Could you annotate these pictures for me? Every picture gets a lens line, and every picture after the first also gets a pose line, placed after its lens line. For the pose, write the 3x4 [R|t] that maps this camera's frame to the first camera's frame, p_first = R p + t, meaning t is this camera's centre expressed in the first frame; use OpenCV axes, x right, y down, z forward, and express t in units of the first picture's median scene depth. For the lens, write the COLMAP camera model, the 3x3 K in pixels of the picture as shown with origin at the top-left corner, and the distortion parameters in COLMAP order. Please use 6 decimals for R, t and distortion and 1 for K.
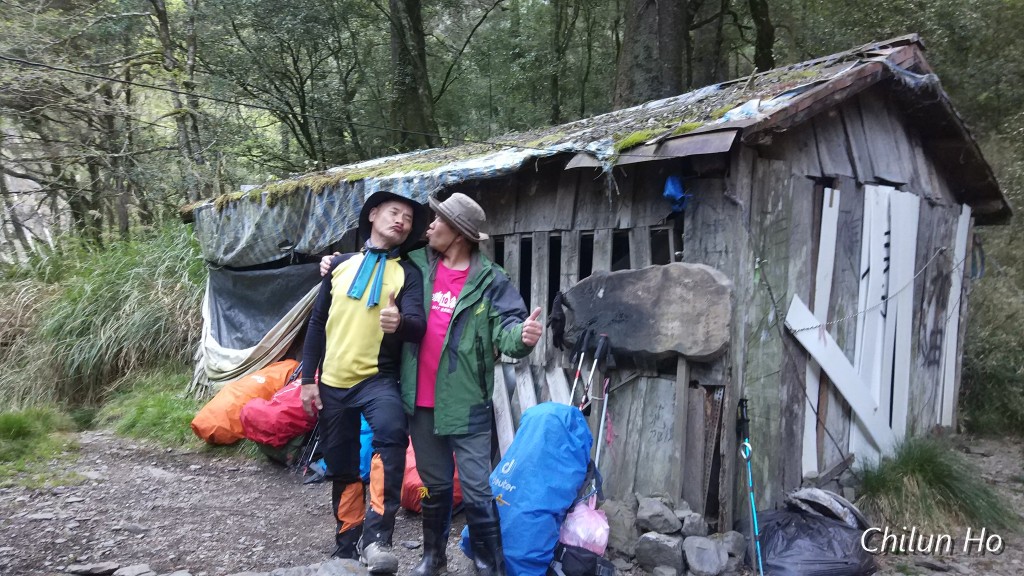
lens RADIAL K [[982.8, 0, 476.8], [0, 982.8, 261.7], [0, 0, 1]] dist [0.087493, -0.165272]
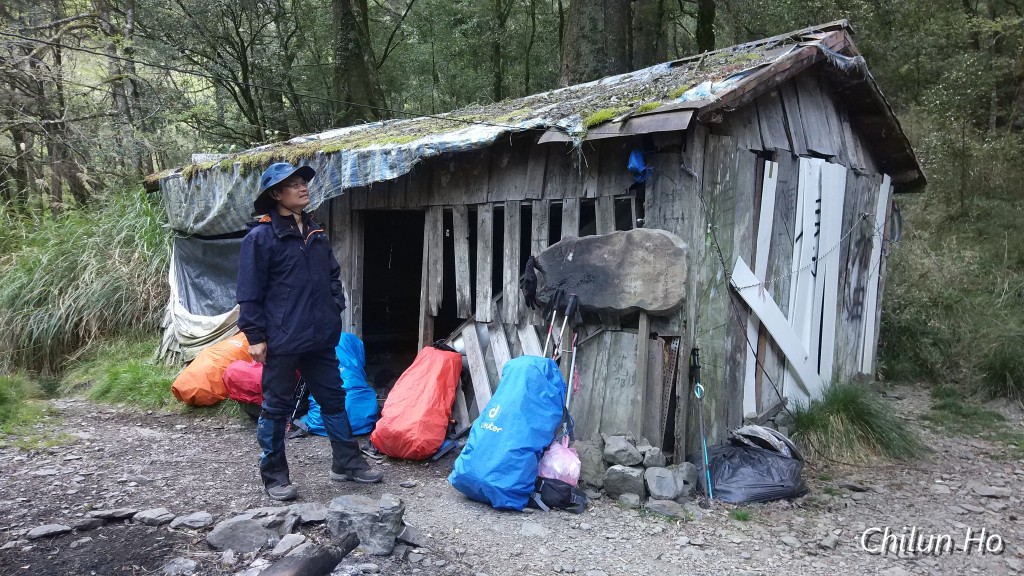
lens RADIAL K [[982.8, 0, 517.4], [0, 982.8, 290.9], [0, 0, 1]] dist [0.087493, -0.165272]
pose [[0.994683, -0.012607, 0.102212, -0.039780], [0.006251, 0.998040, 0.062267, 0.000873], [-0.102796, -0.061297, 0.992812, -0.079885]]
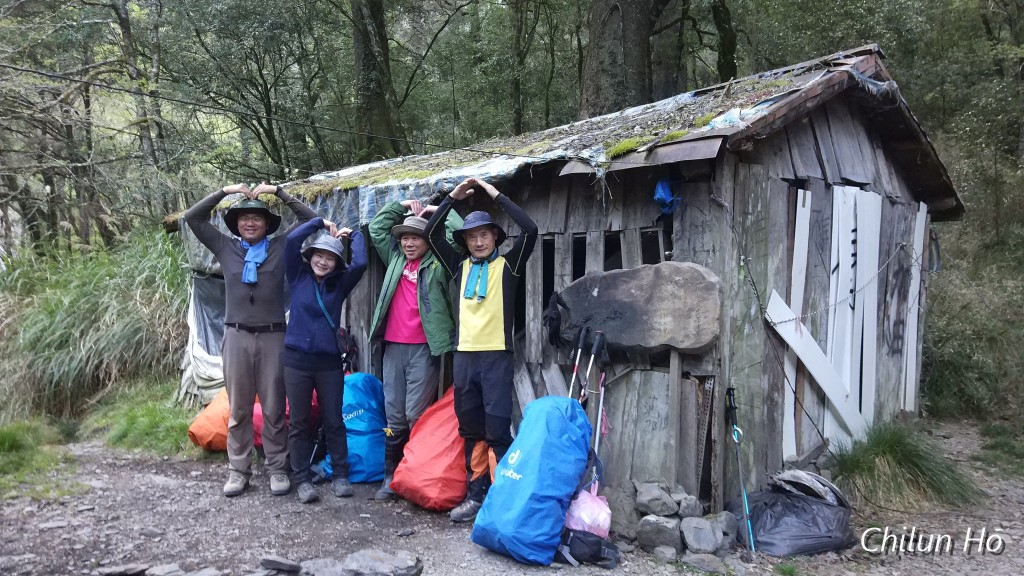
lens RADIAL K [[982.8, 0, 501.7], [0, 982.8, 263.9], [0, 0, 1]] dist [0.087493, -0.165272]
pose [[0.997683, -0.020614, 0.064828, -0.036261], [0.020675, 0.999786, -0.000270, -0.000341], [-0.064809, 0.001609, 0.997896, -0.041215]]
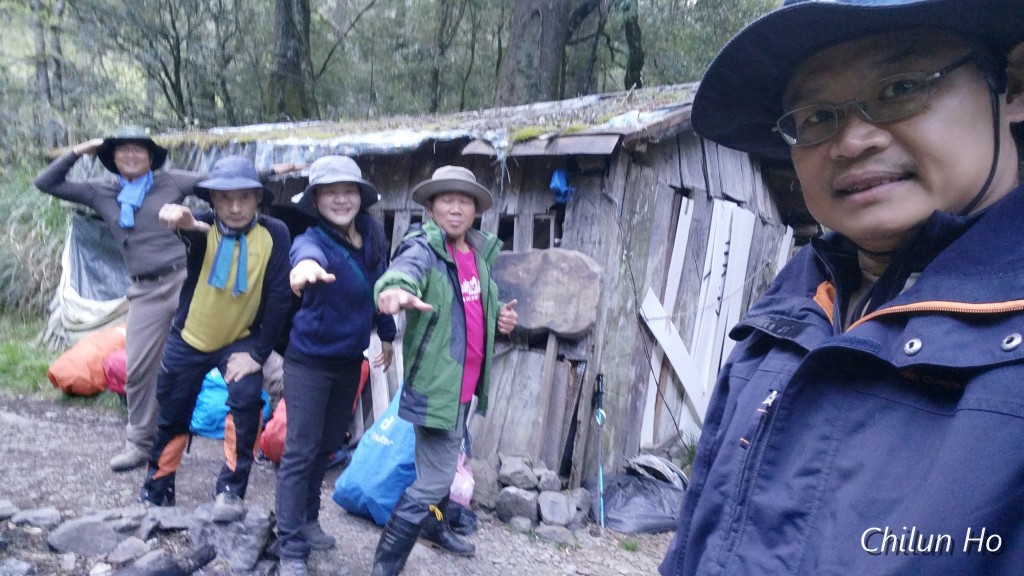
lens RADIAL K [[935.4, 0, 565.3], [0, 935.4, 285.8], [0, 0, 1]] dist [0.066572, -0.139270]
pose [[0.968091, 0.083429, 0.236304, -0.025587], [-0.091373, 0.995555, 0.022848, 0.013969], [-0.233347, -0.043710, 0.971411, -0.021761]]
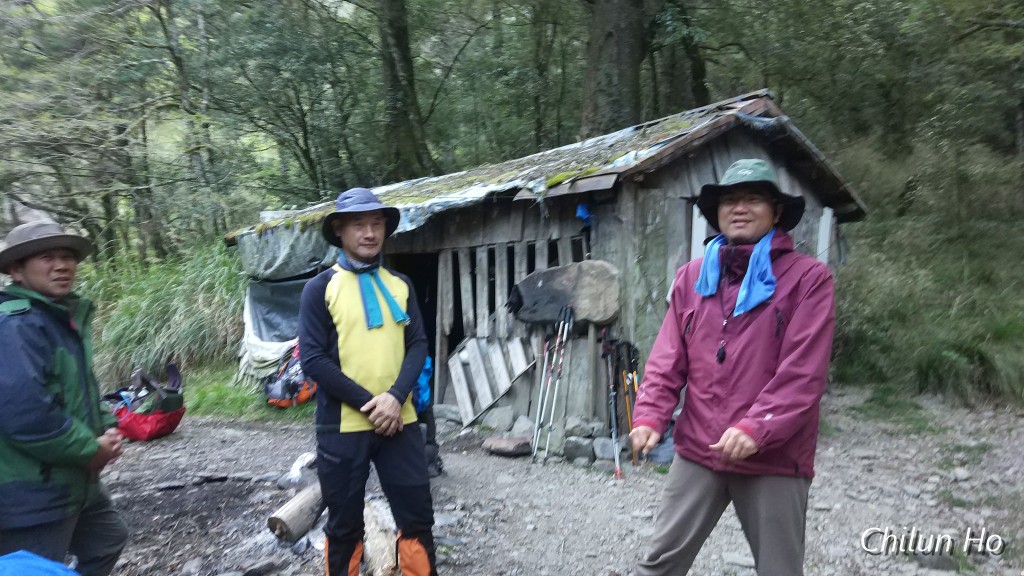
lens RADIAL K [[982.8, 0, 490.9], [0, 982.8, 256.0], [0, 0, 1]] dist [0.087493, -0.165272]
pose [[0.998901, -0.043615, 0.017191, 0.024607], [0.043844, 0.998951, -0.013216, 0.005743], [-0.016597, 0.013955, 0.999765, -0.402834]]
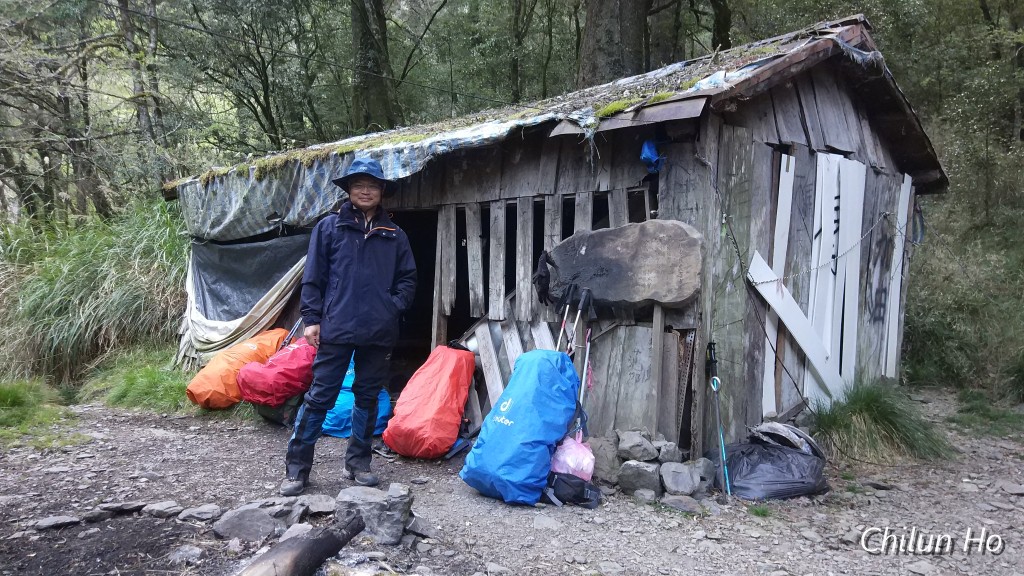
lens RADIAL K [[982.8, 0, 505.0], [0, 982.8, 280.2], [0, 0, 1]] dist [0.087493, -0.165272]
pose [[0.997429, -0.013970, 0.070290, -0.032176], [0.011863, 0.999470, 0.030300, 0.026502], [-0.070676, -0.029389, 0.997066, -0.071255]]
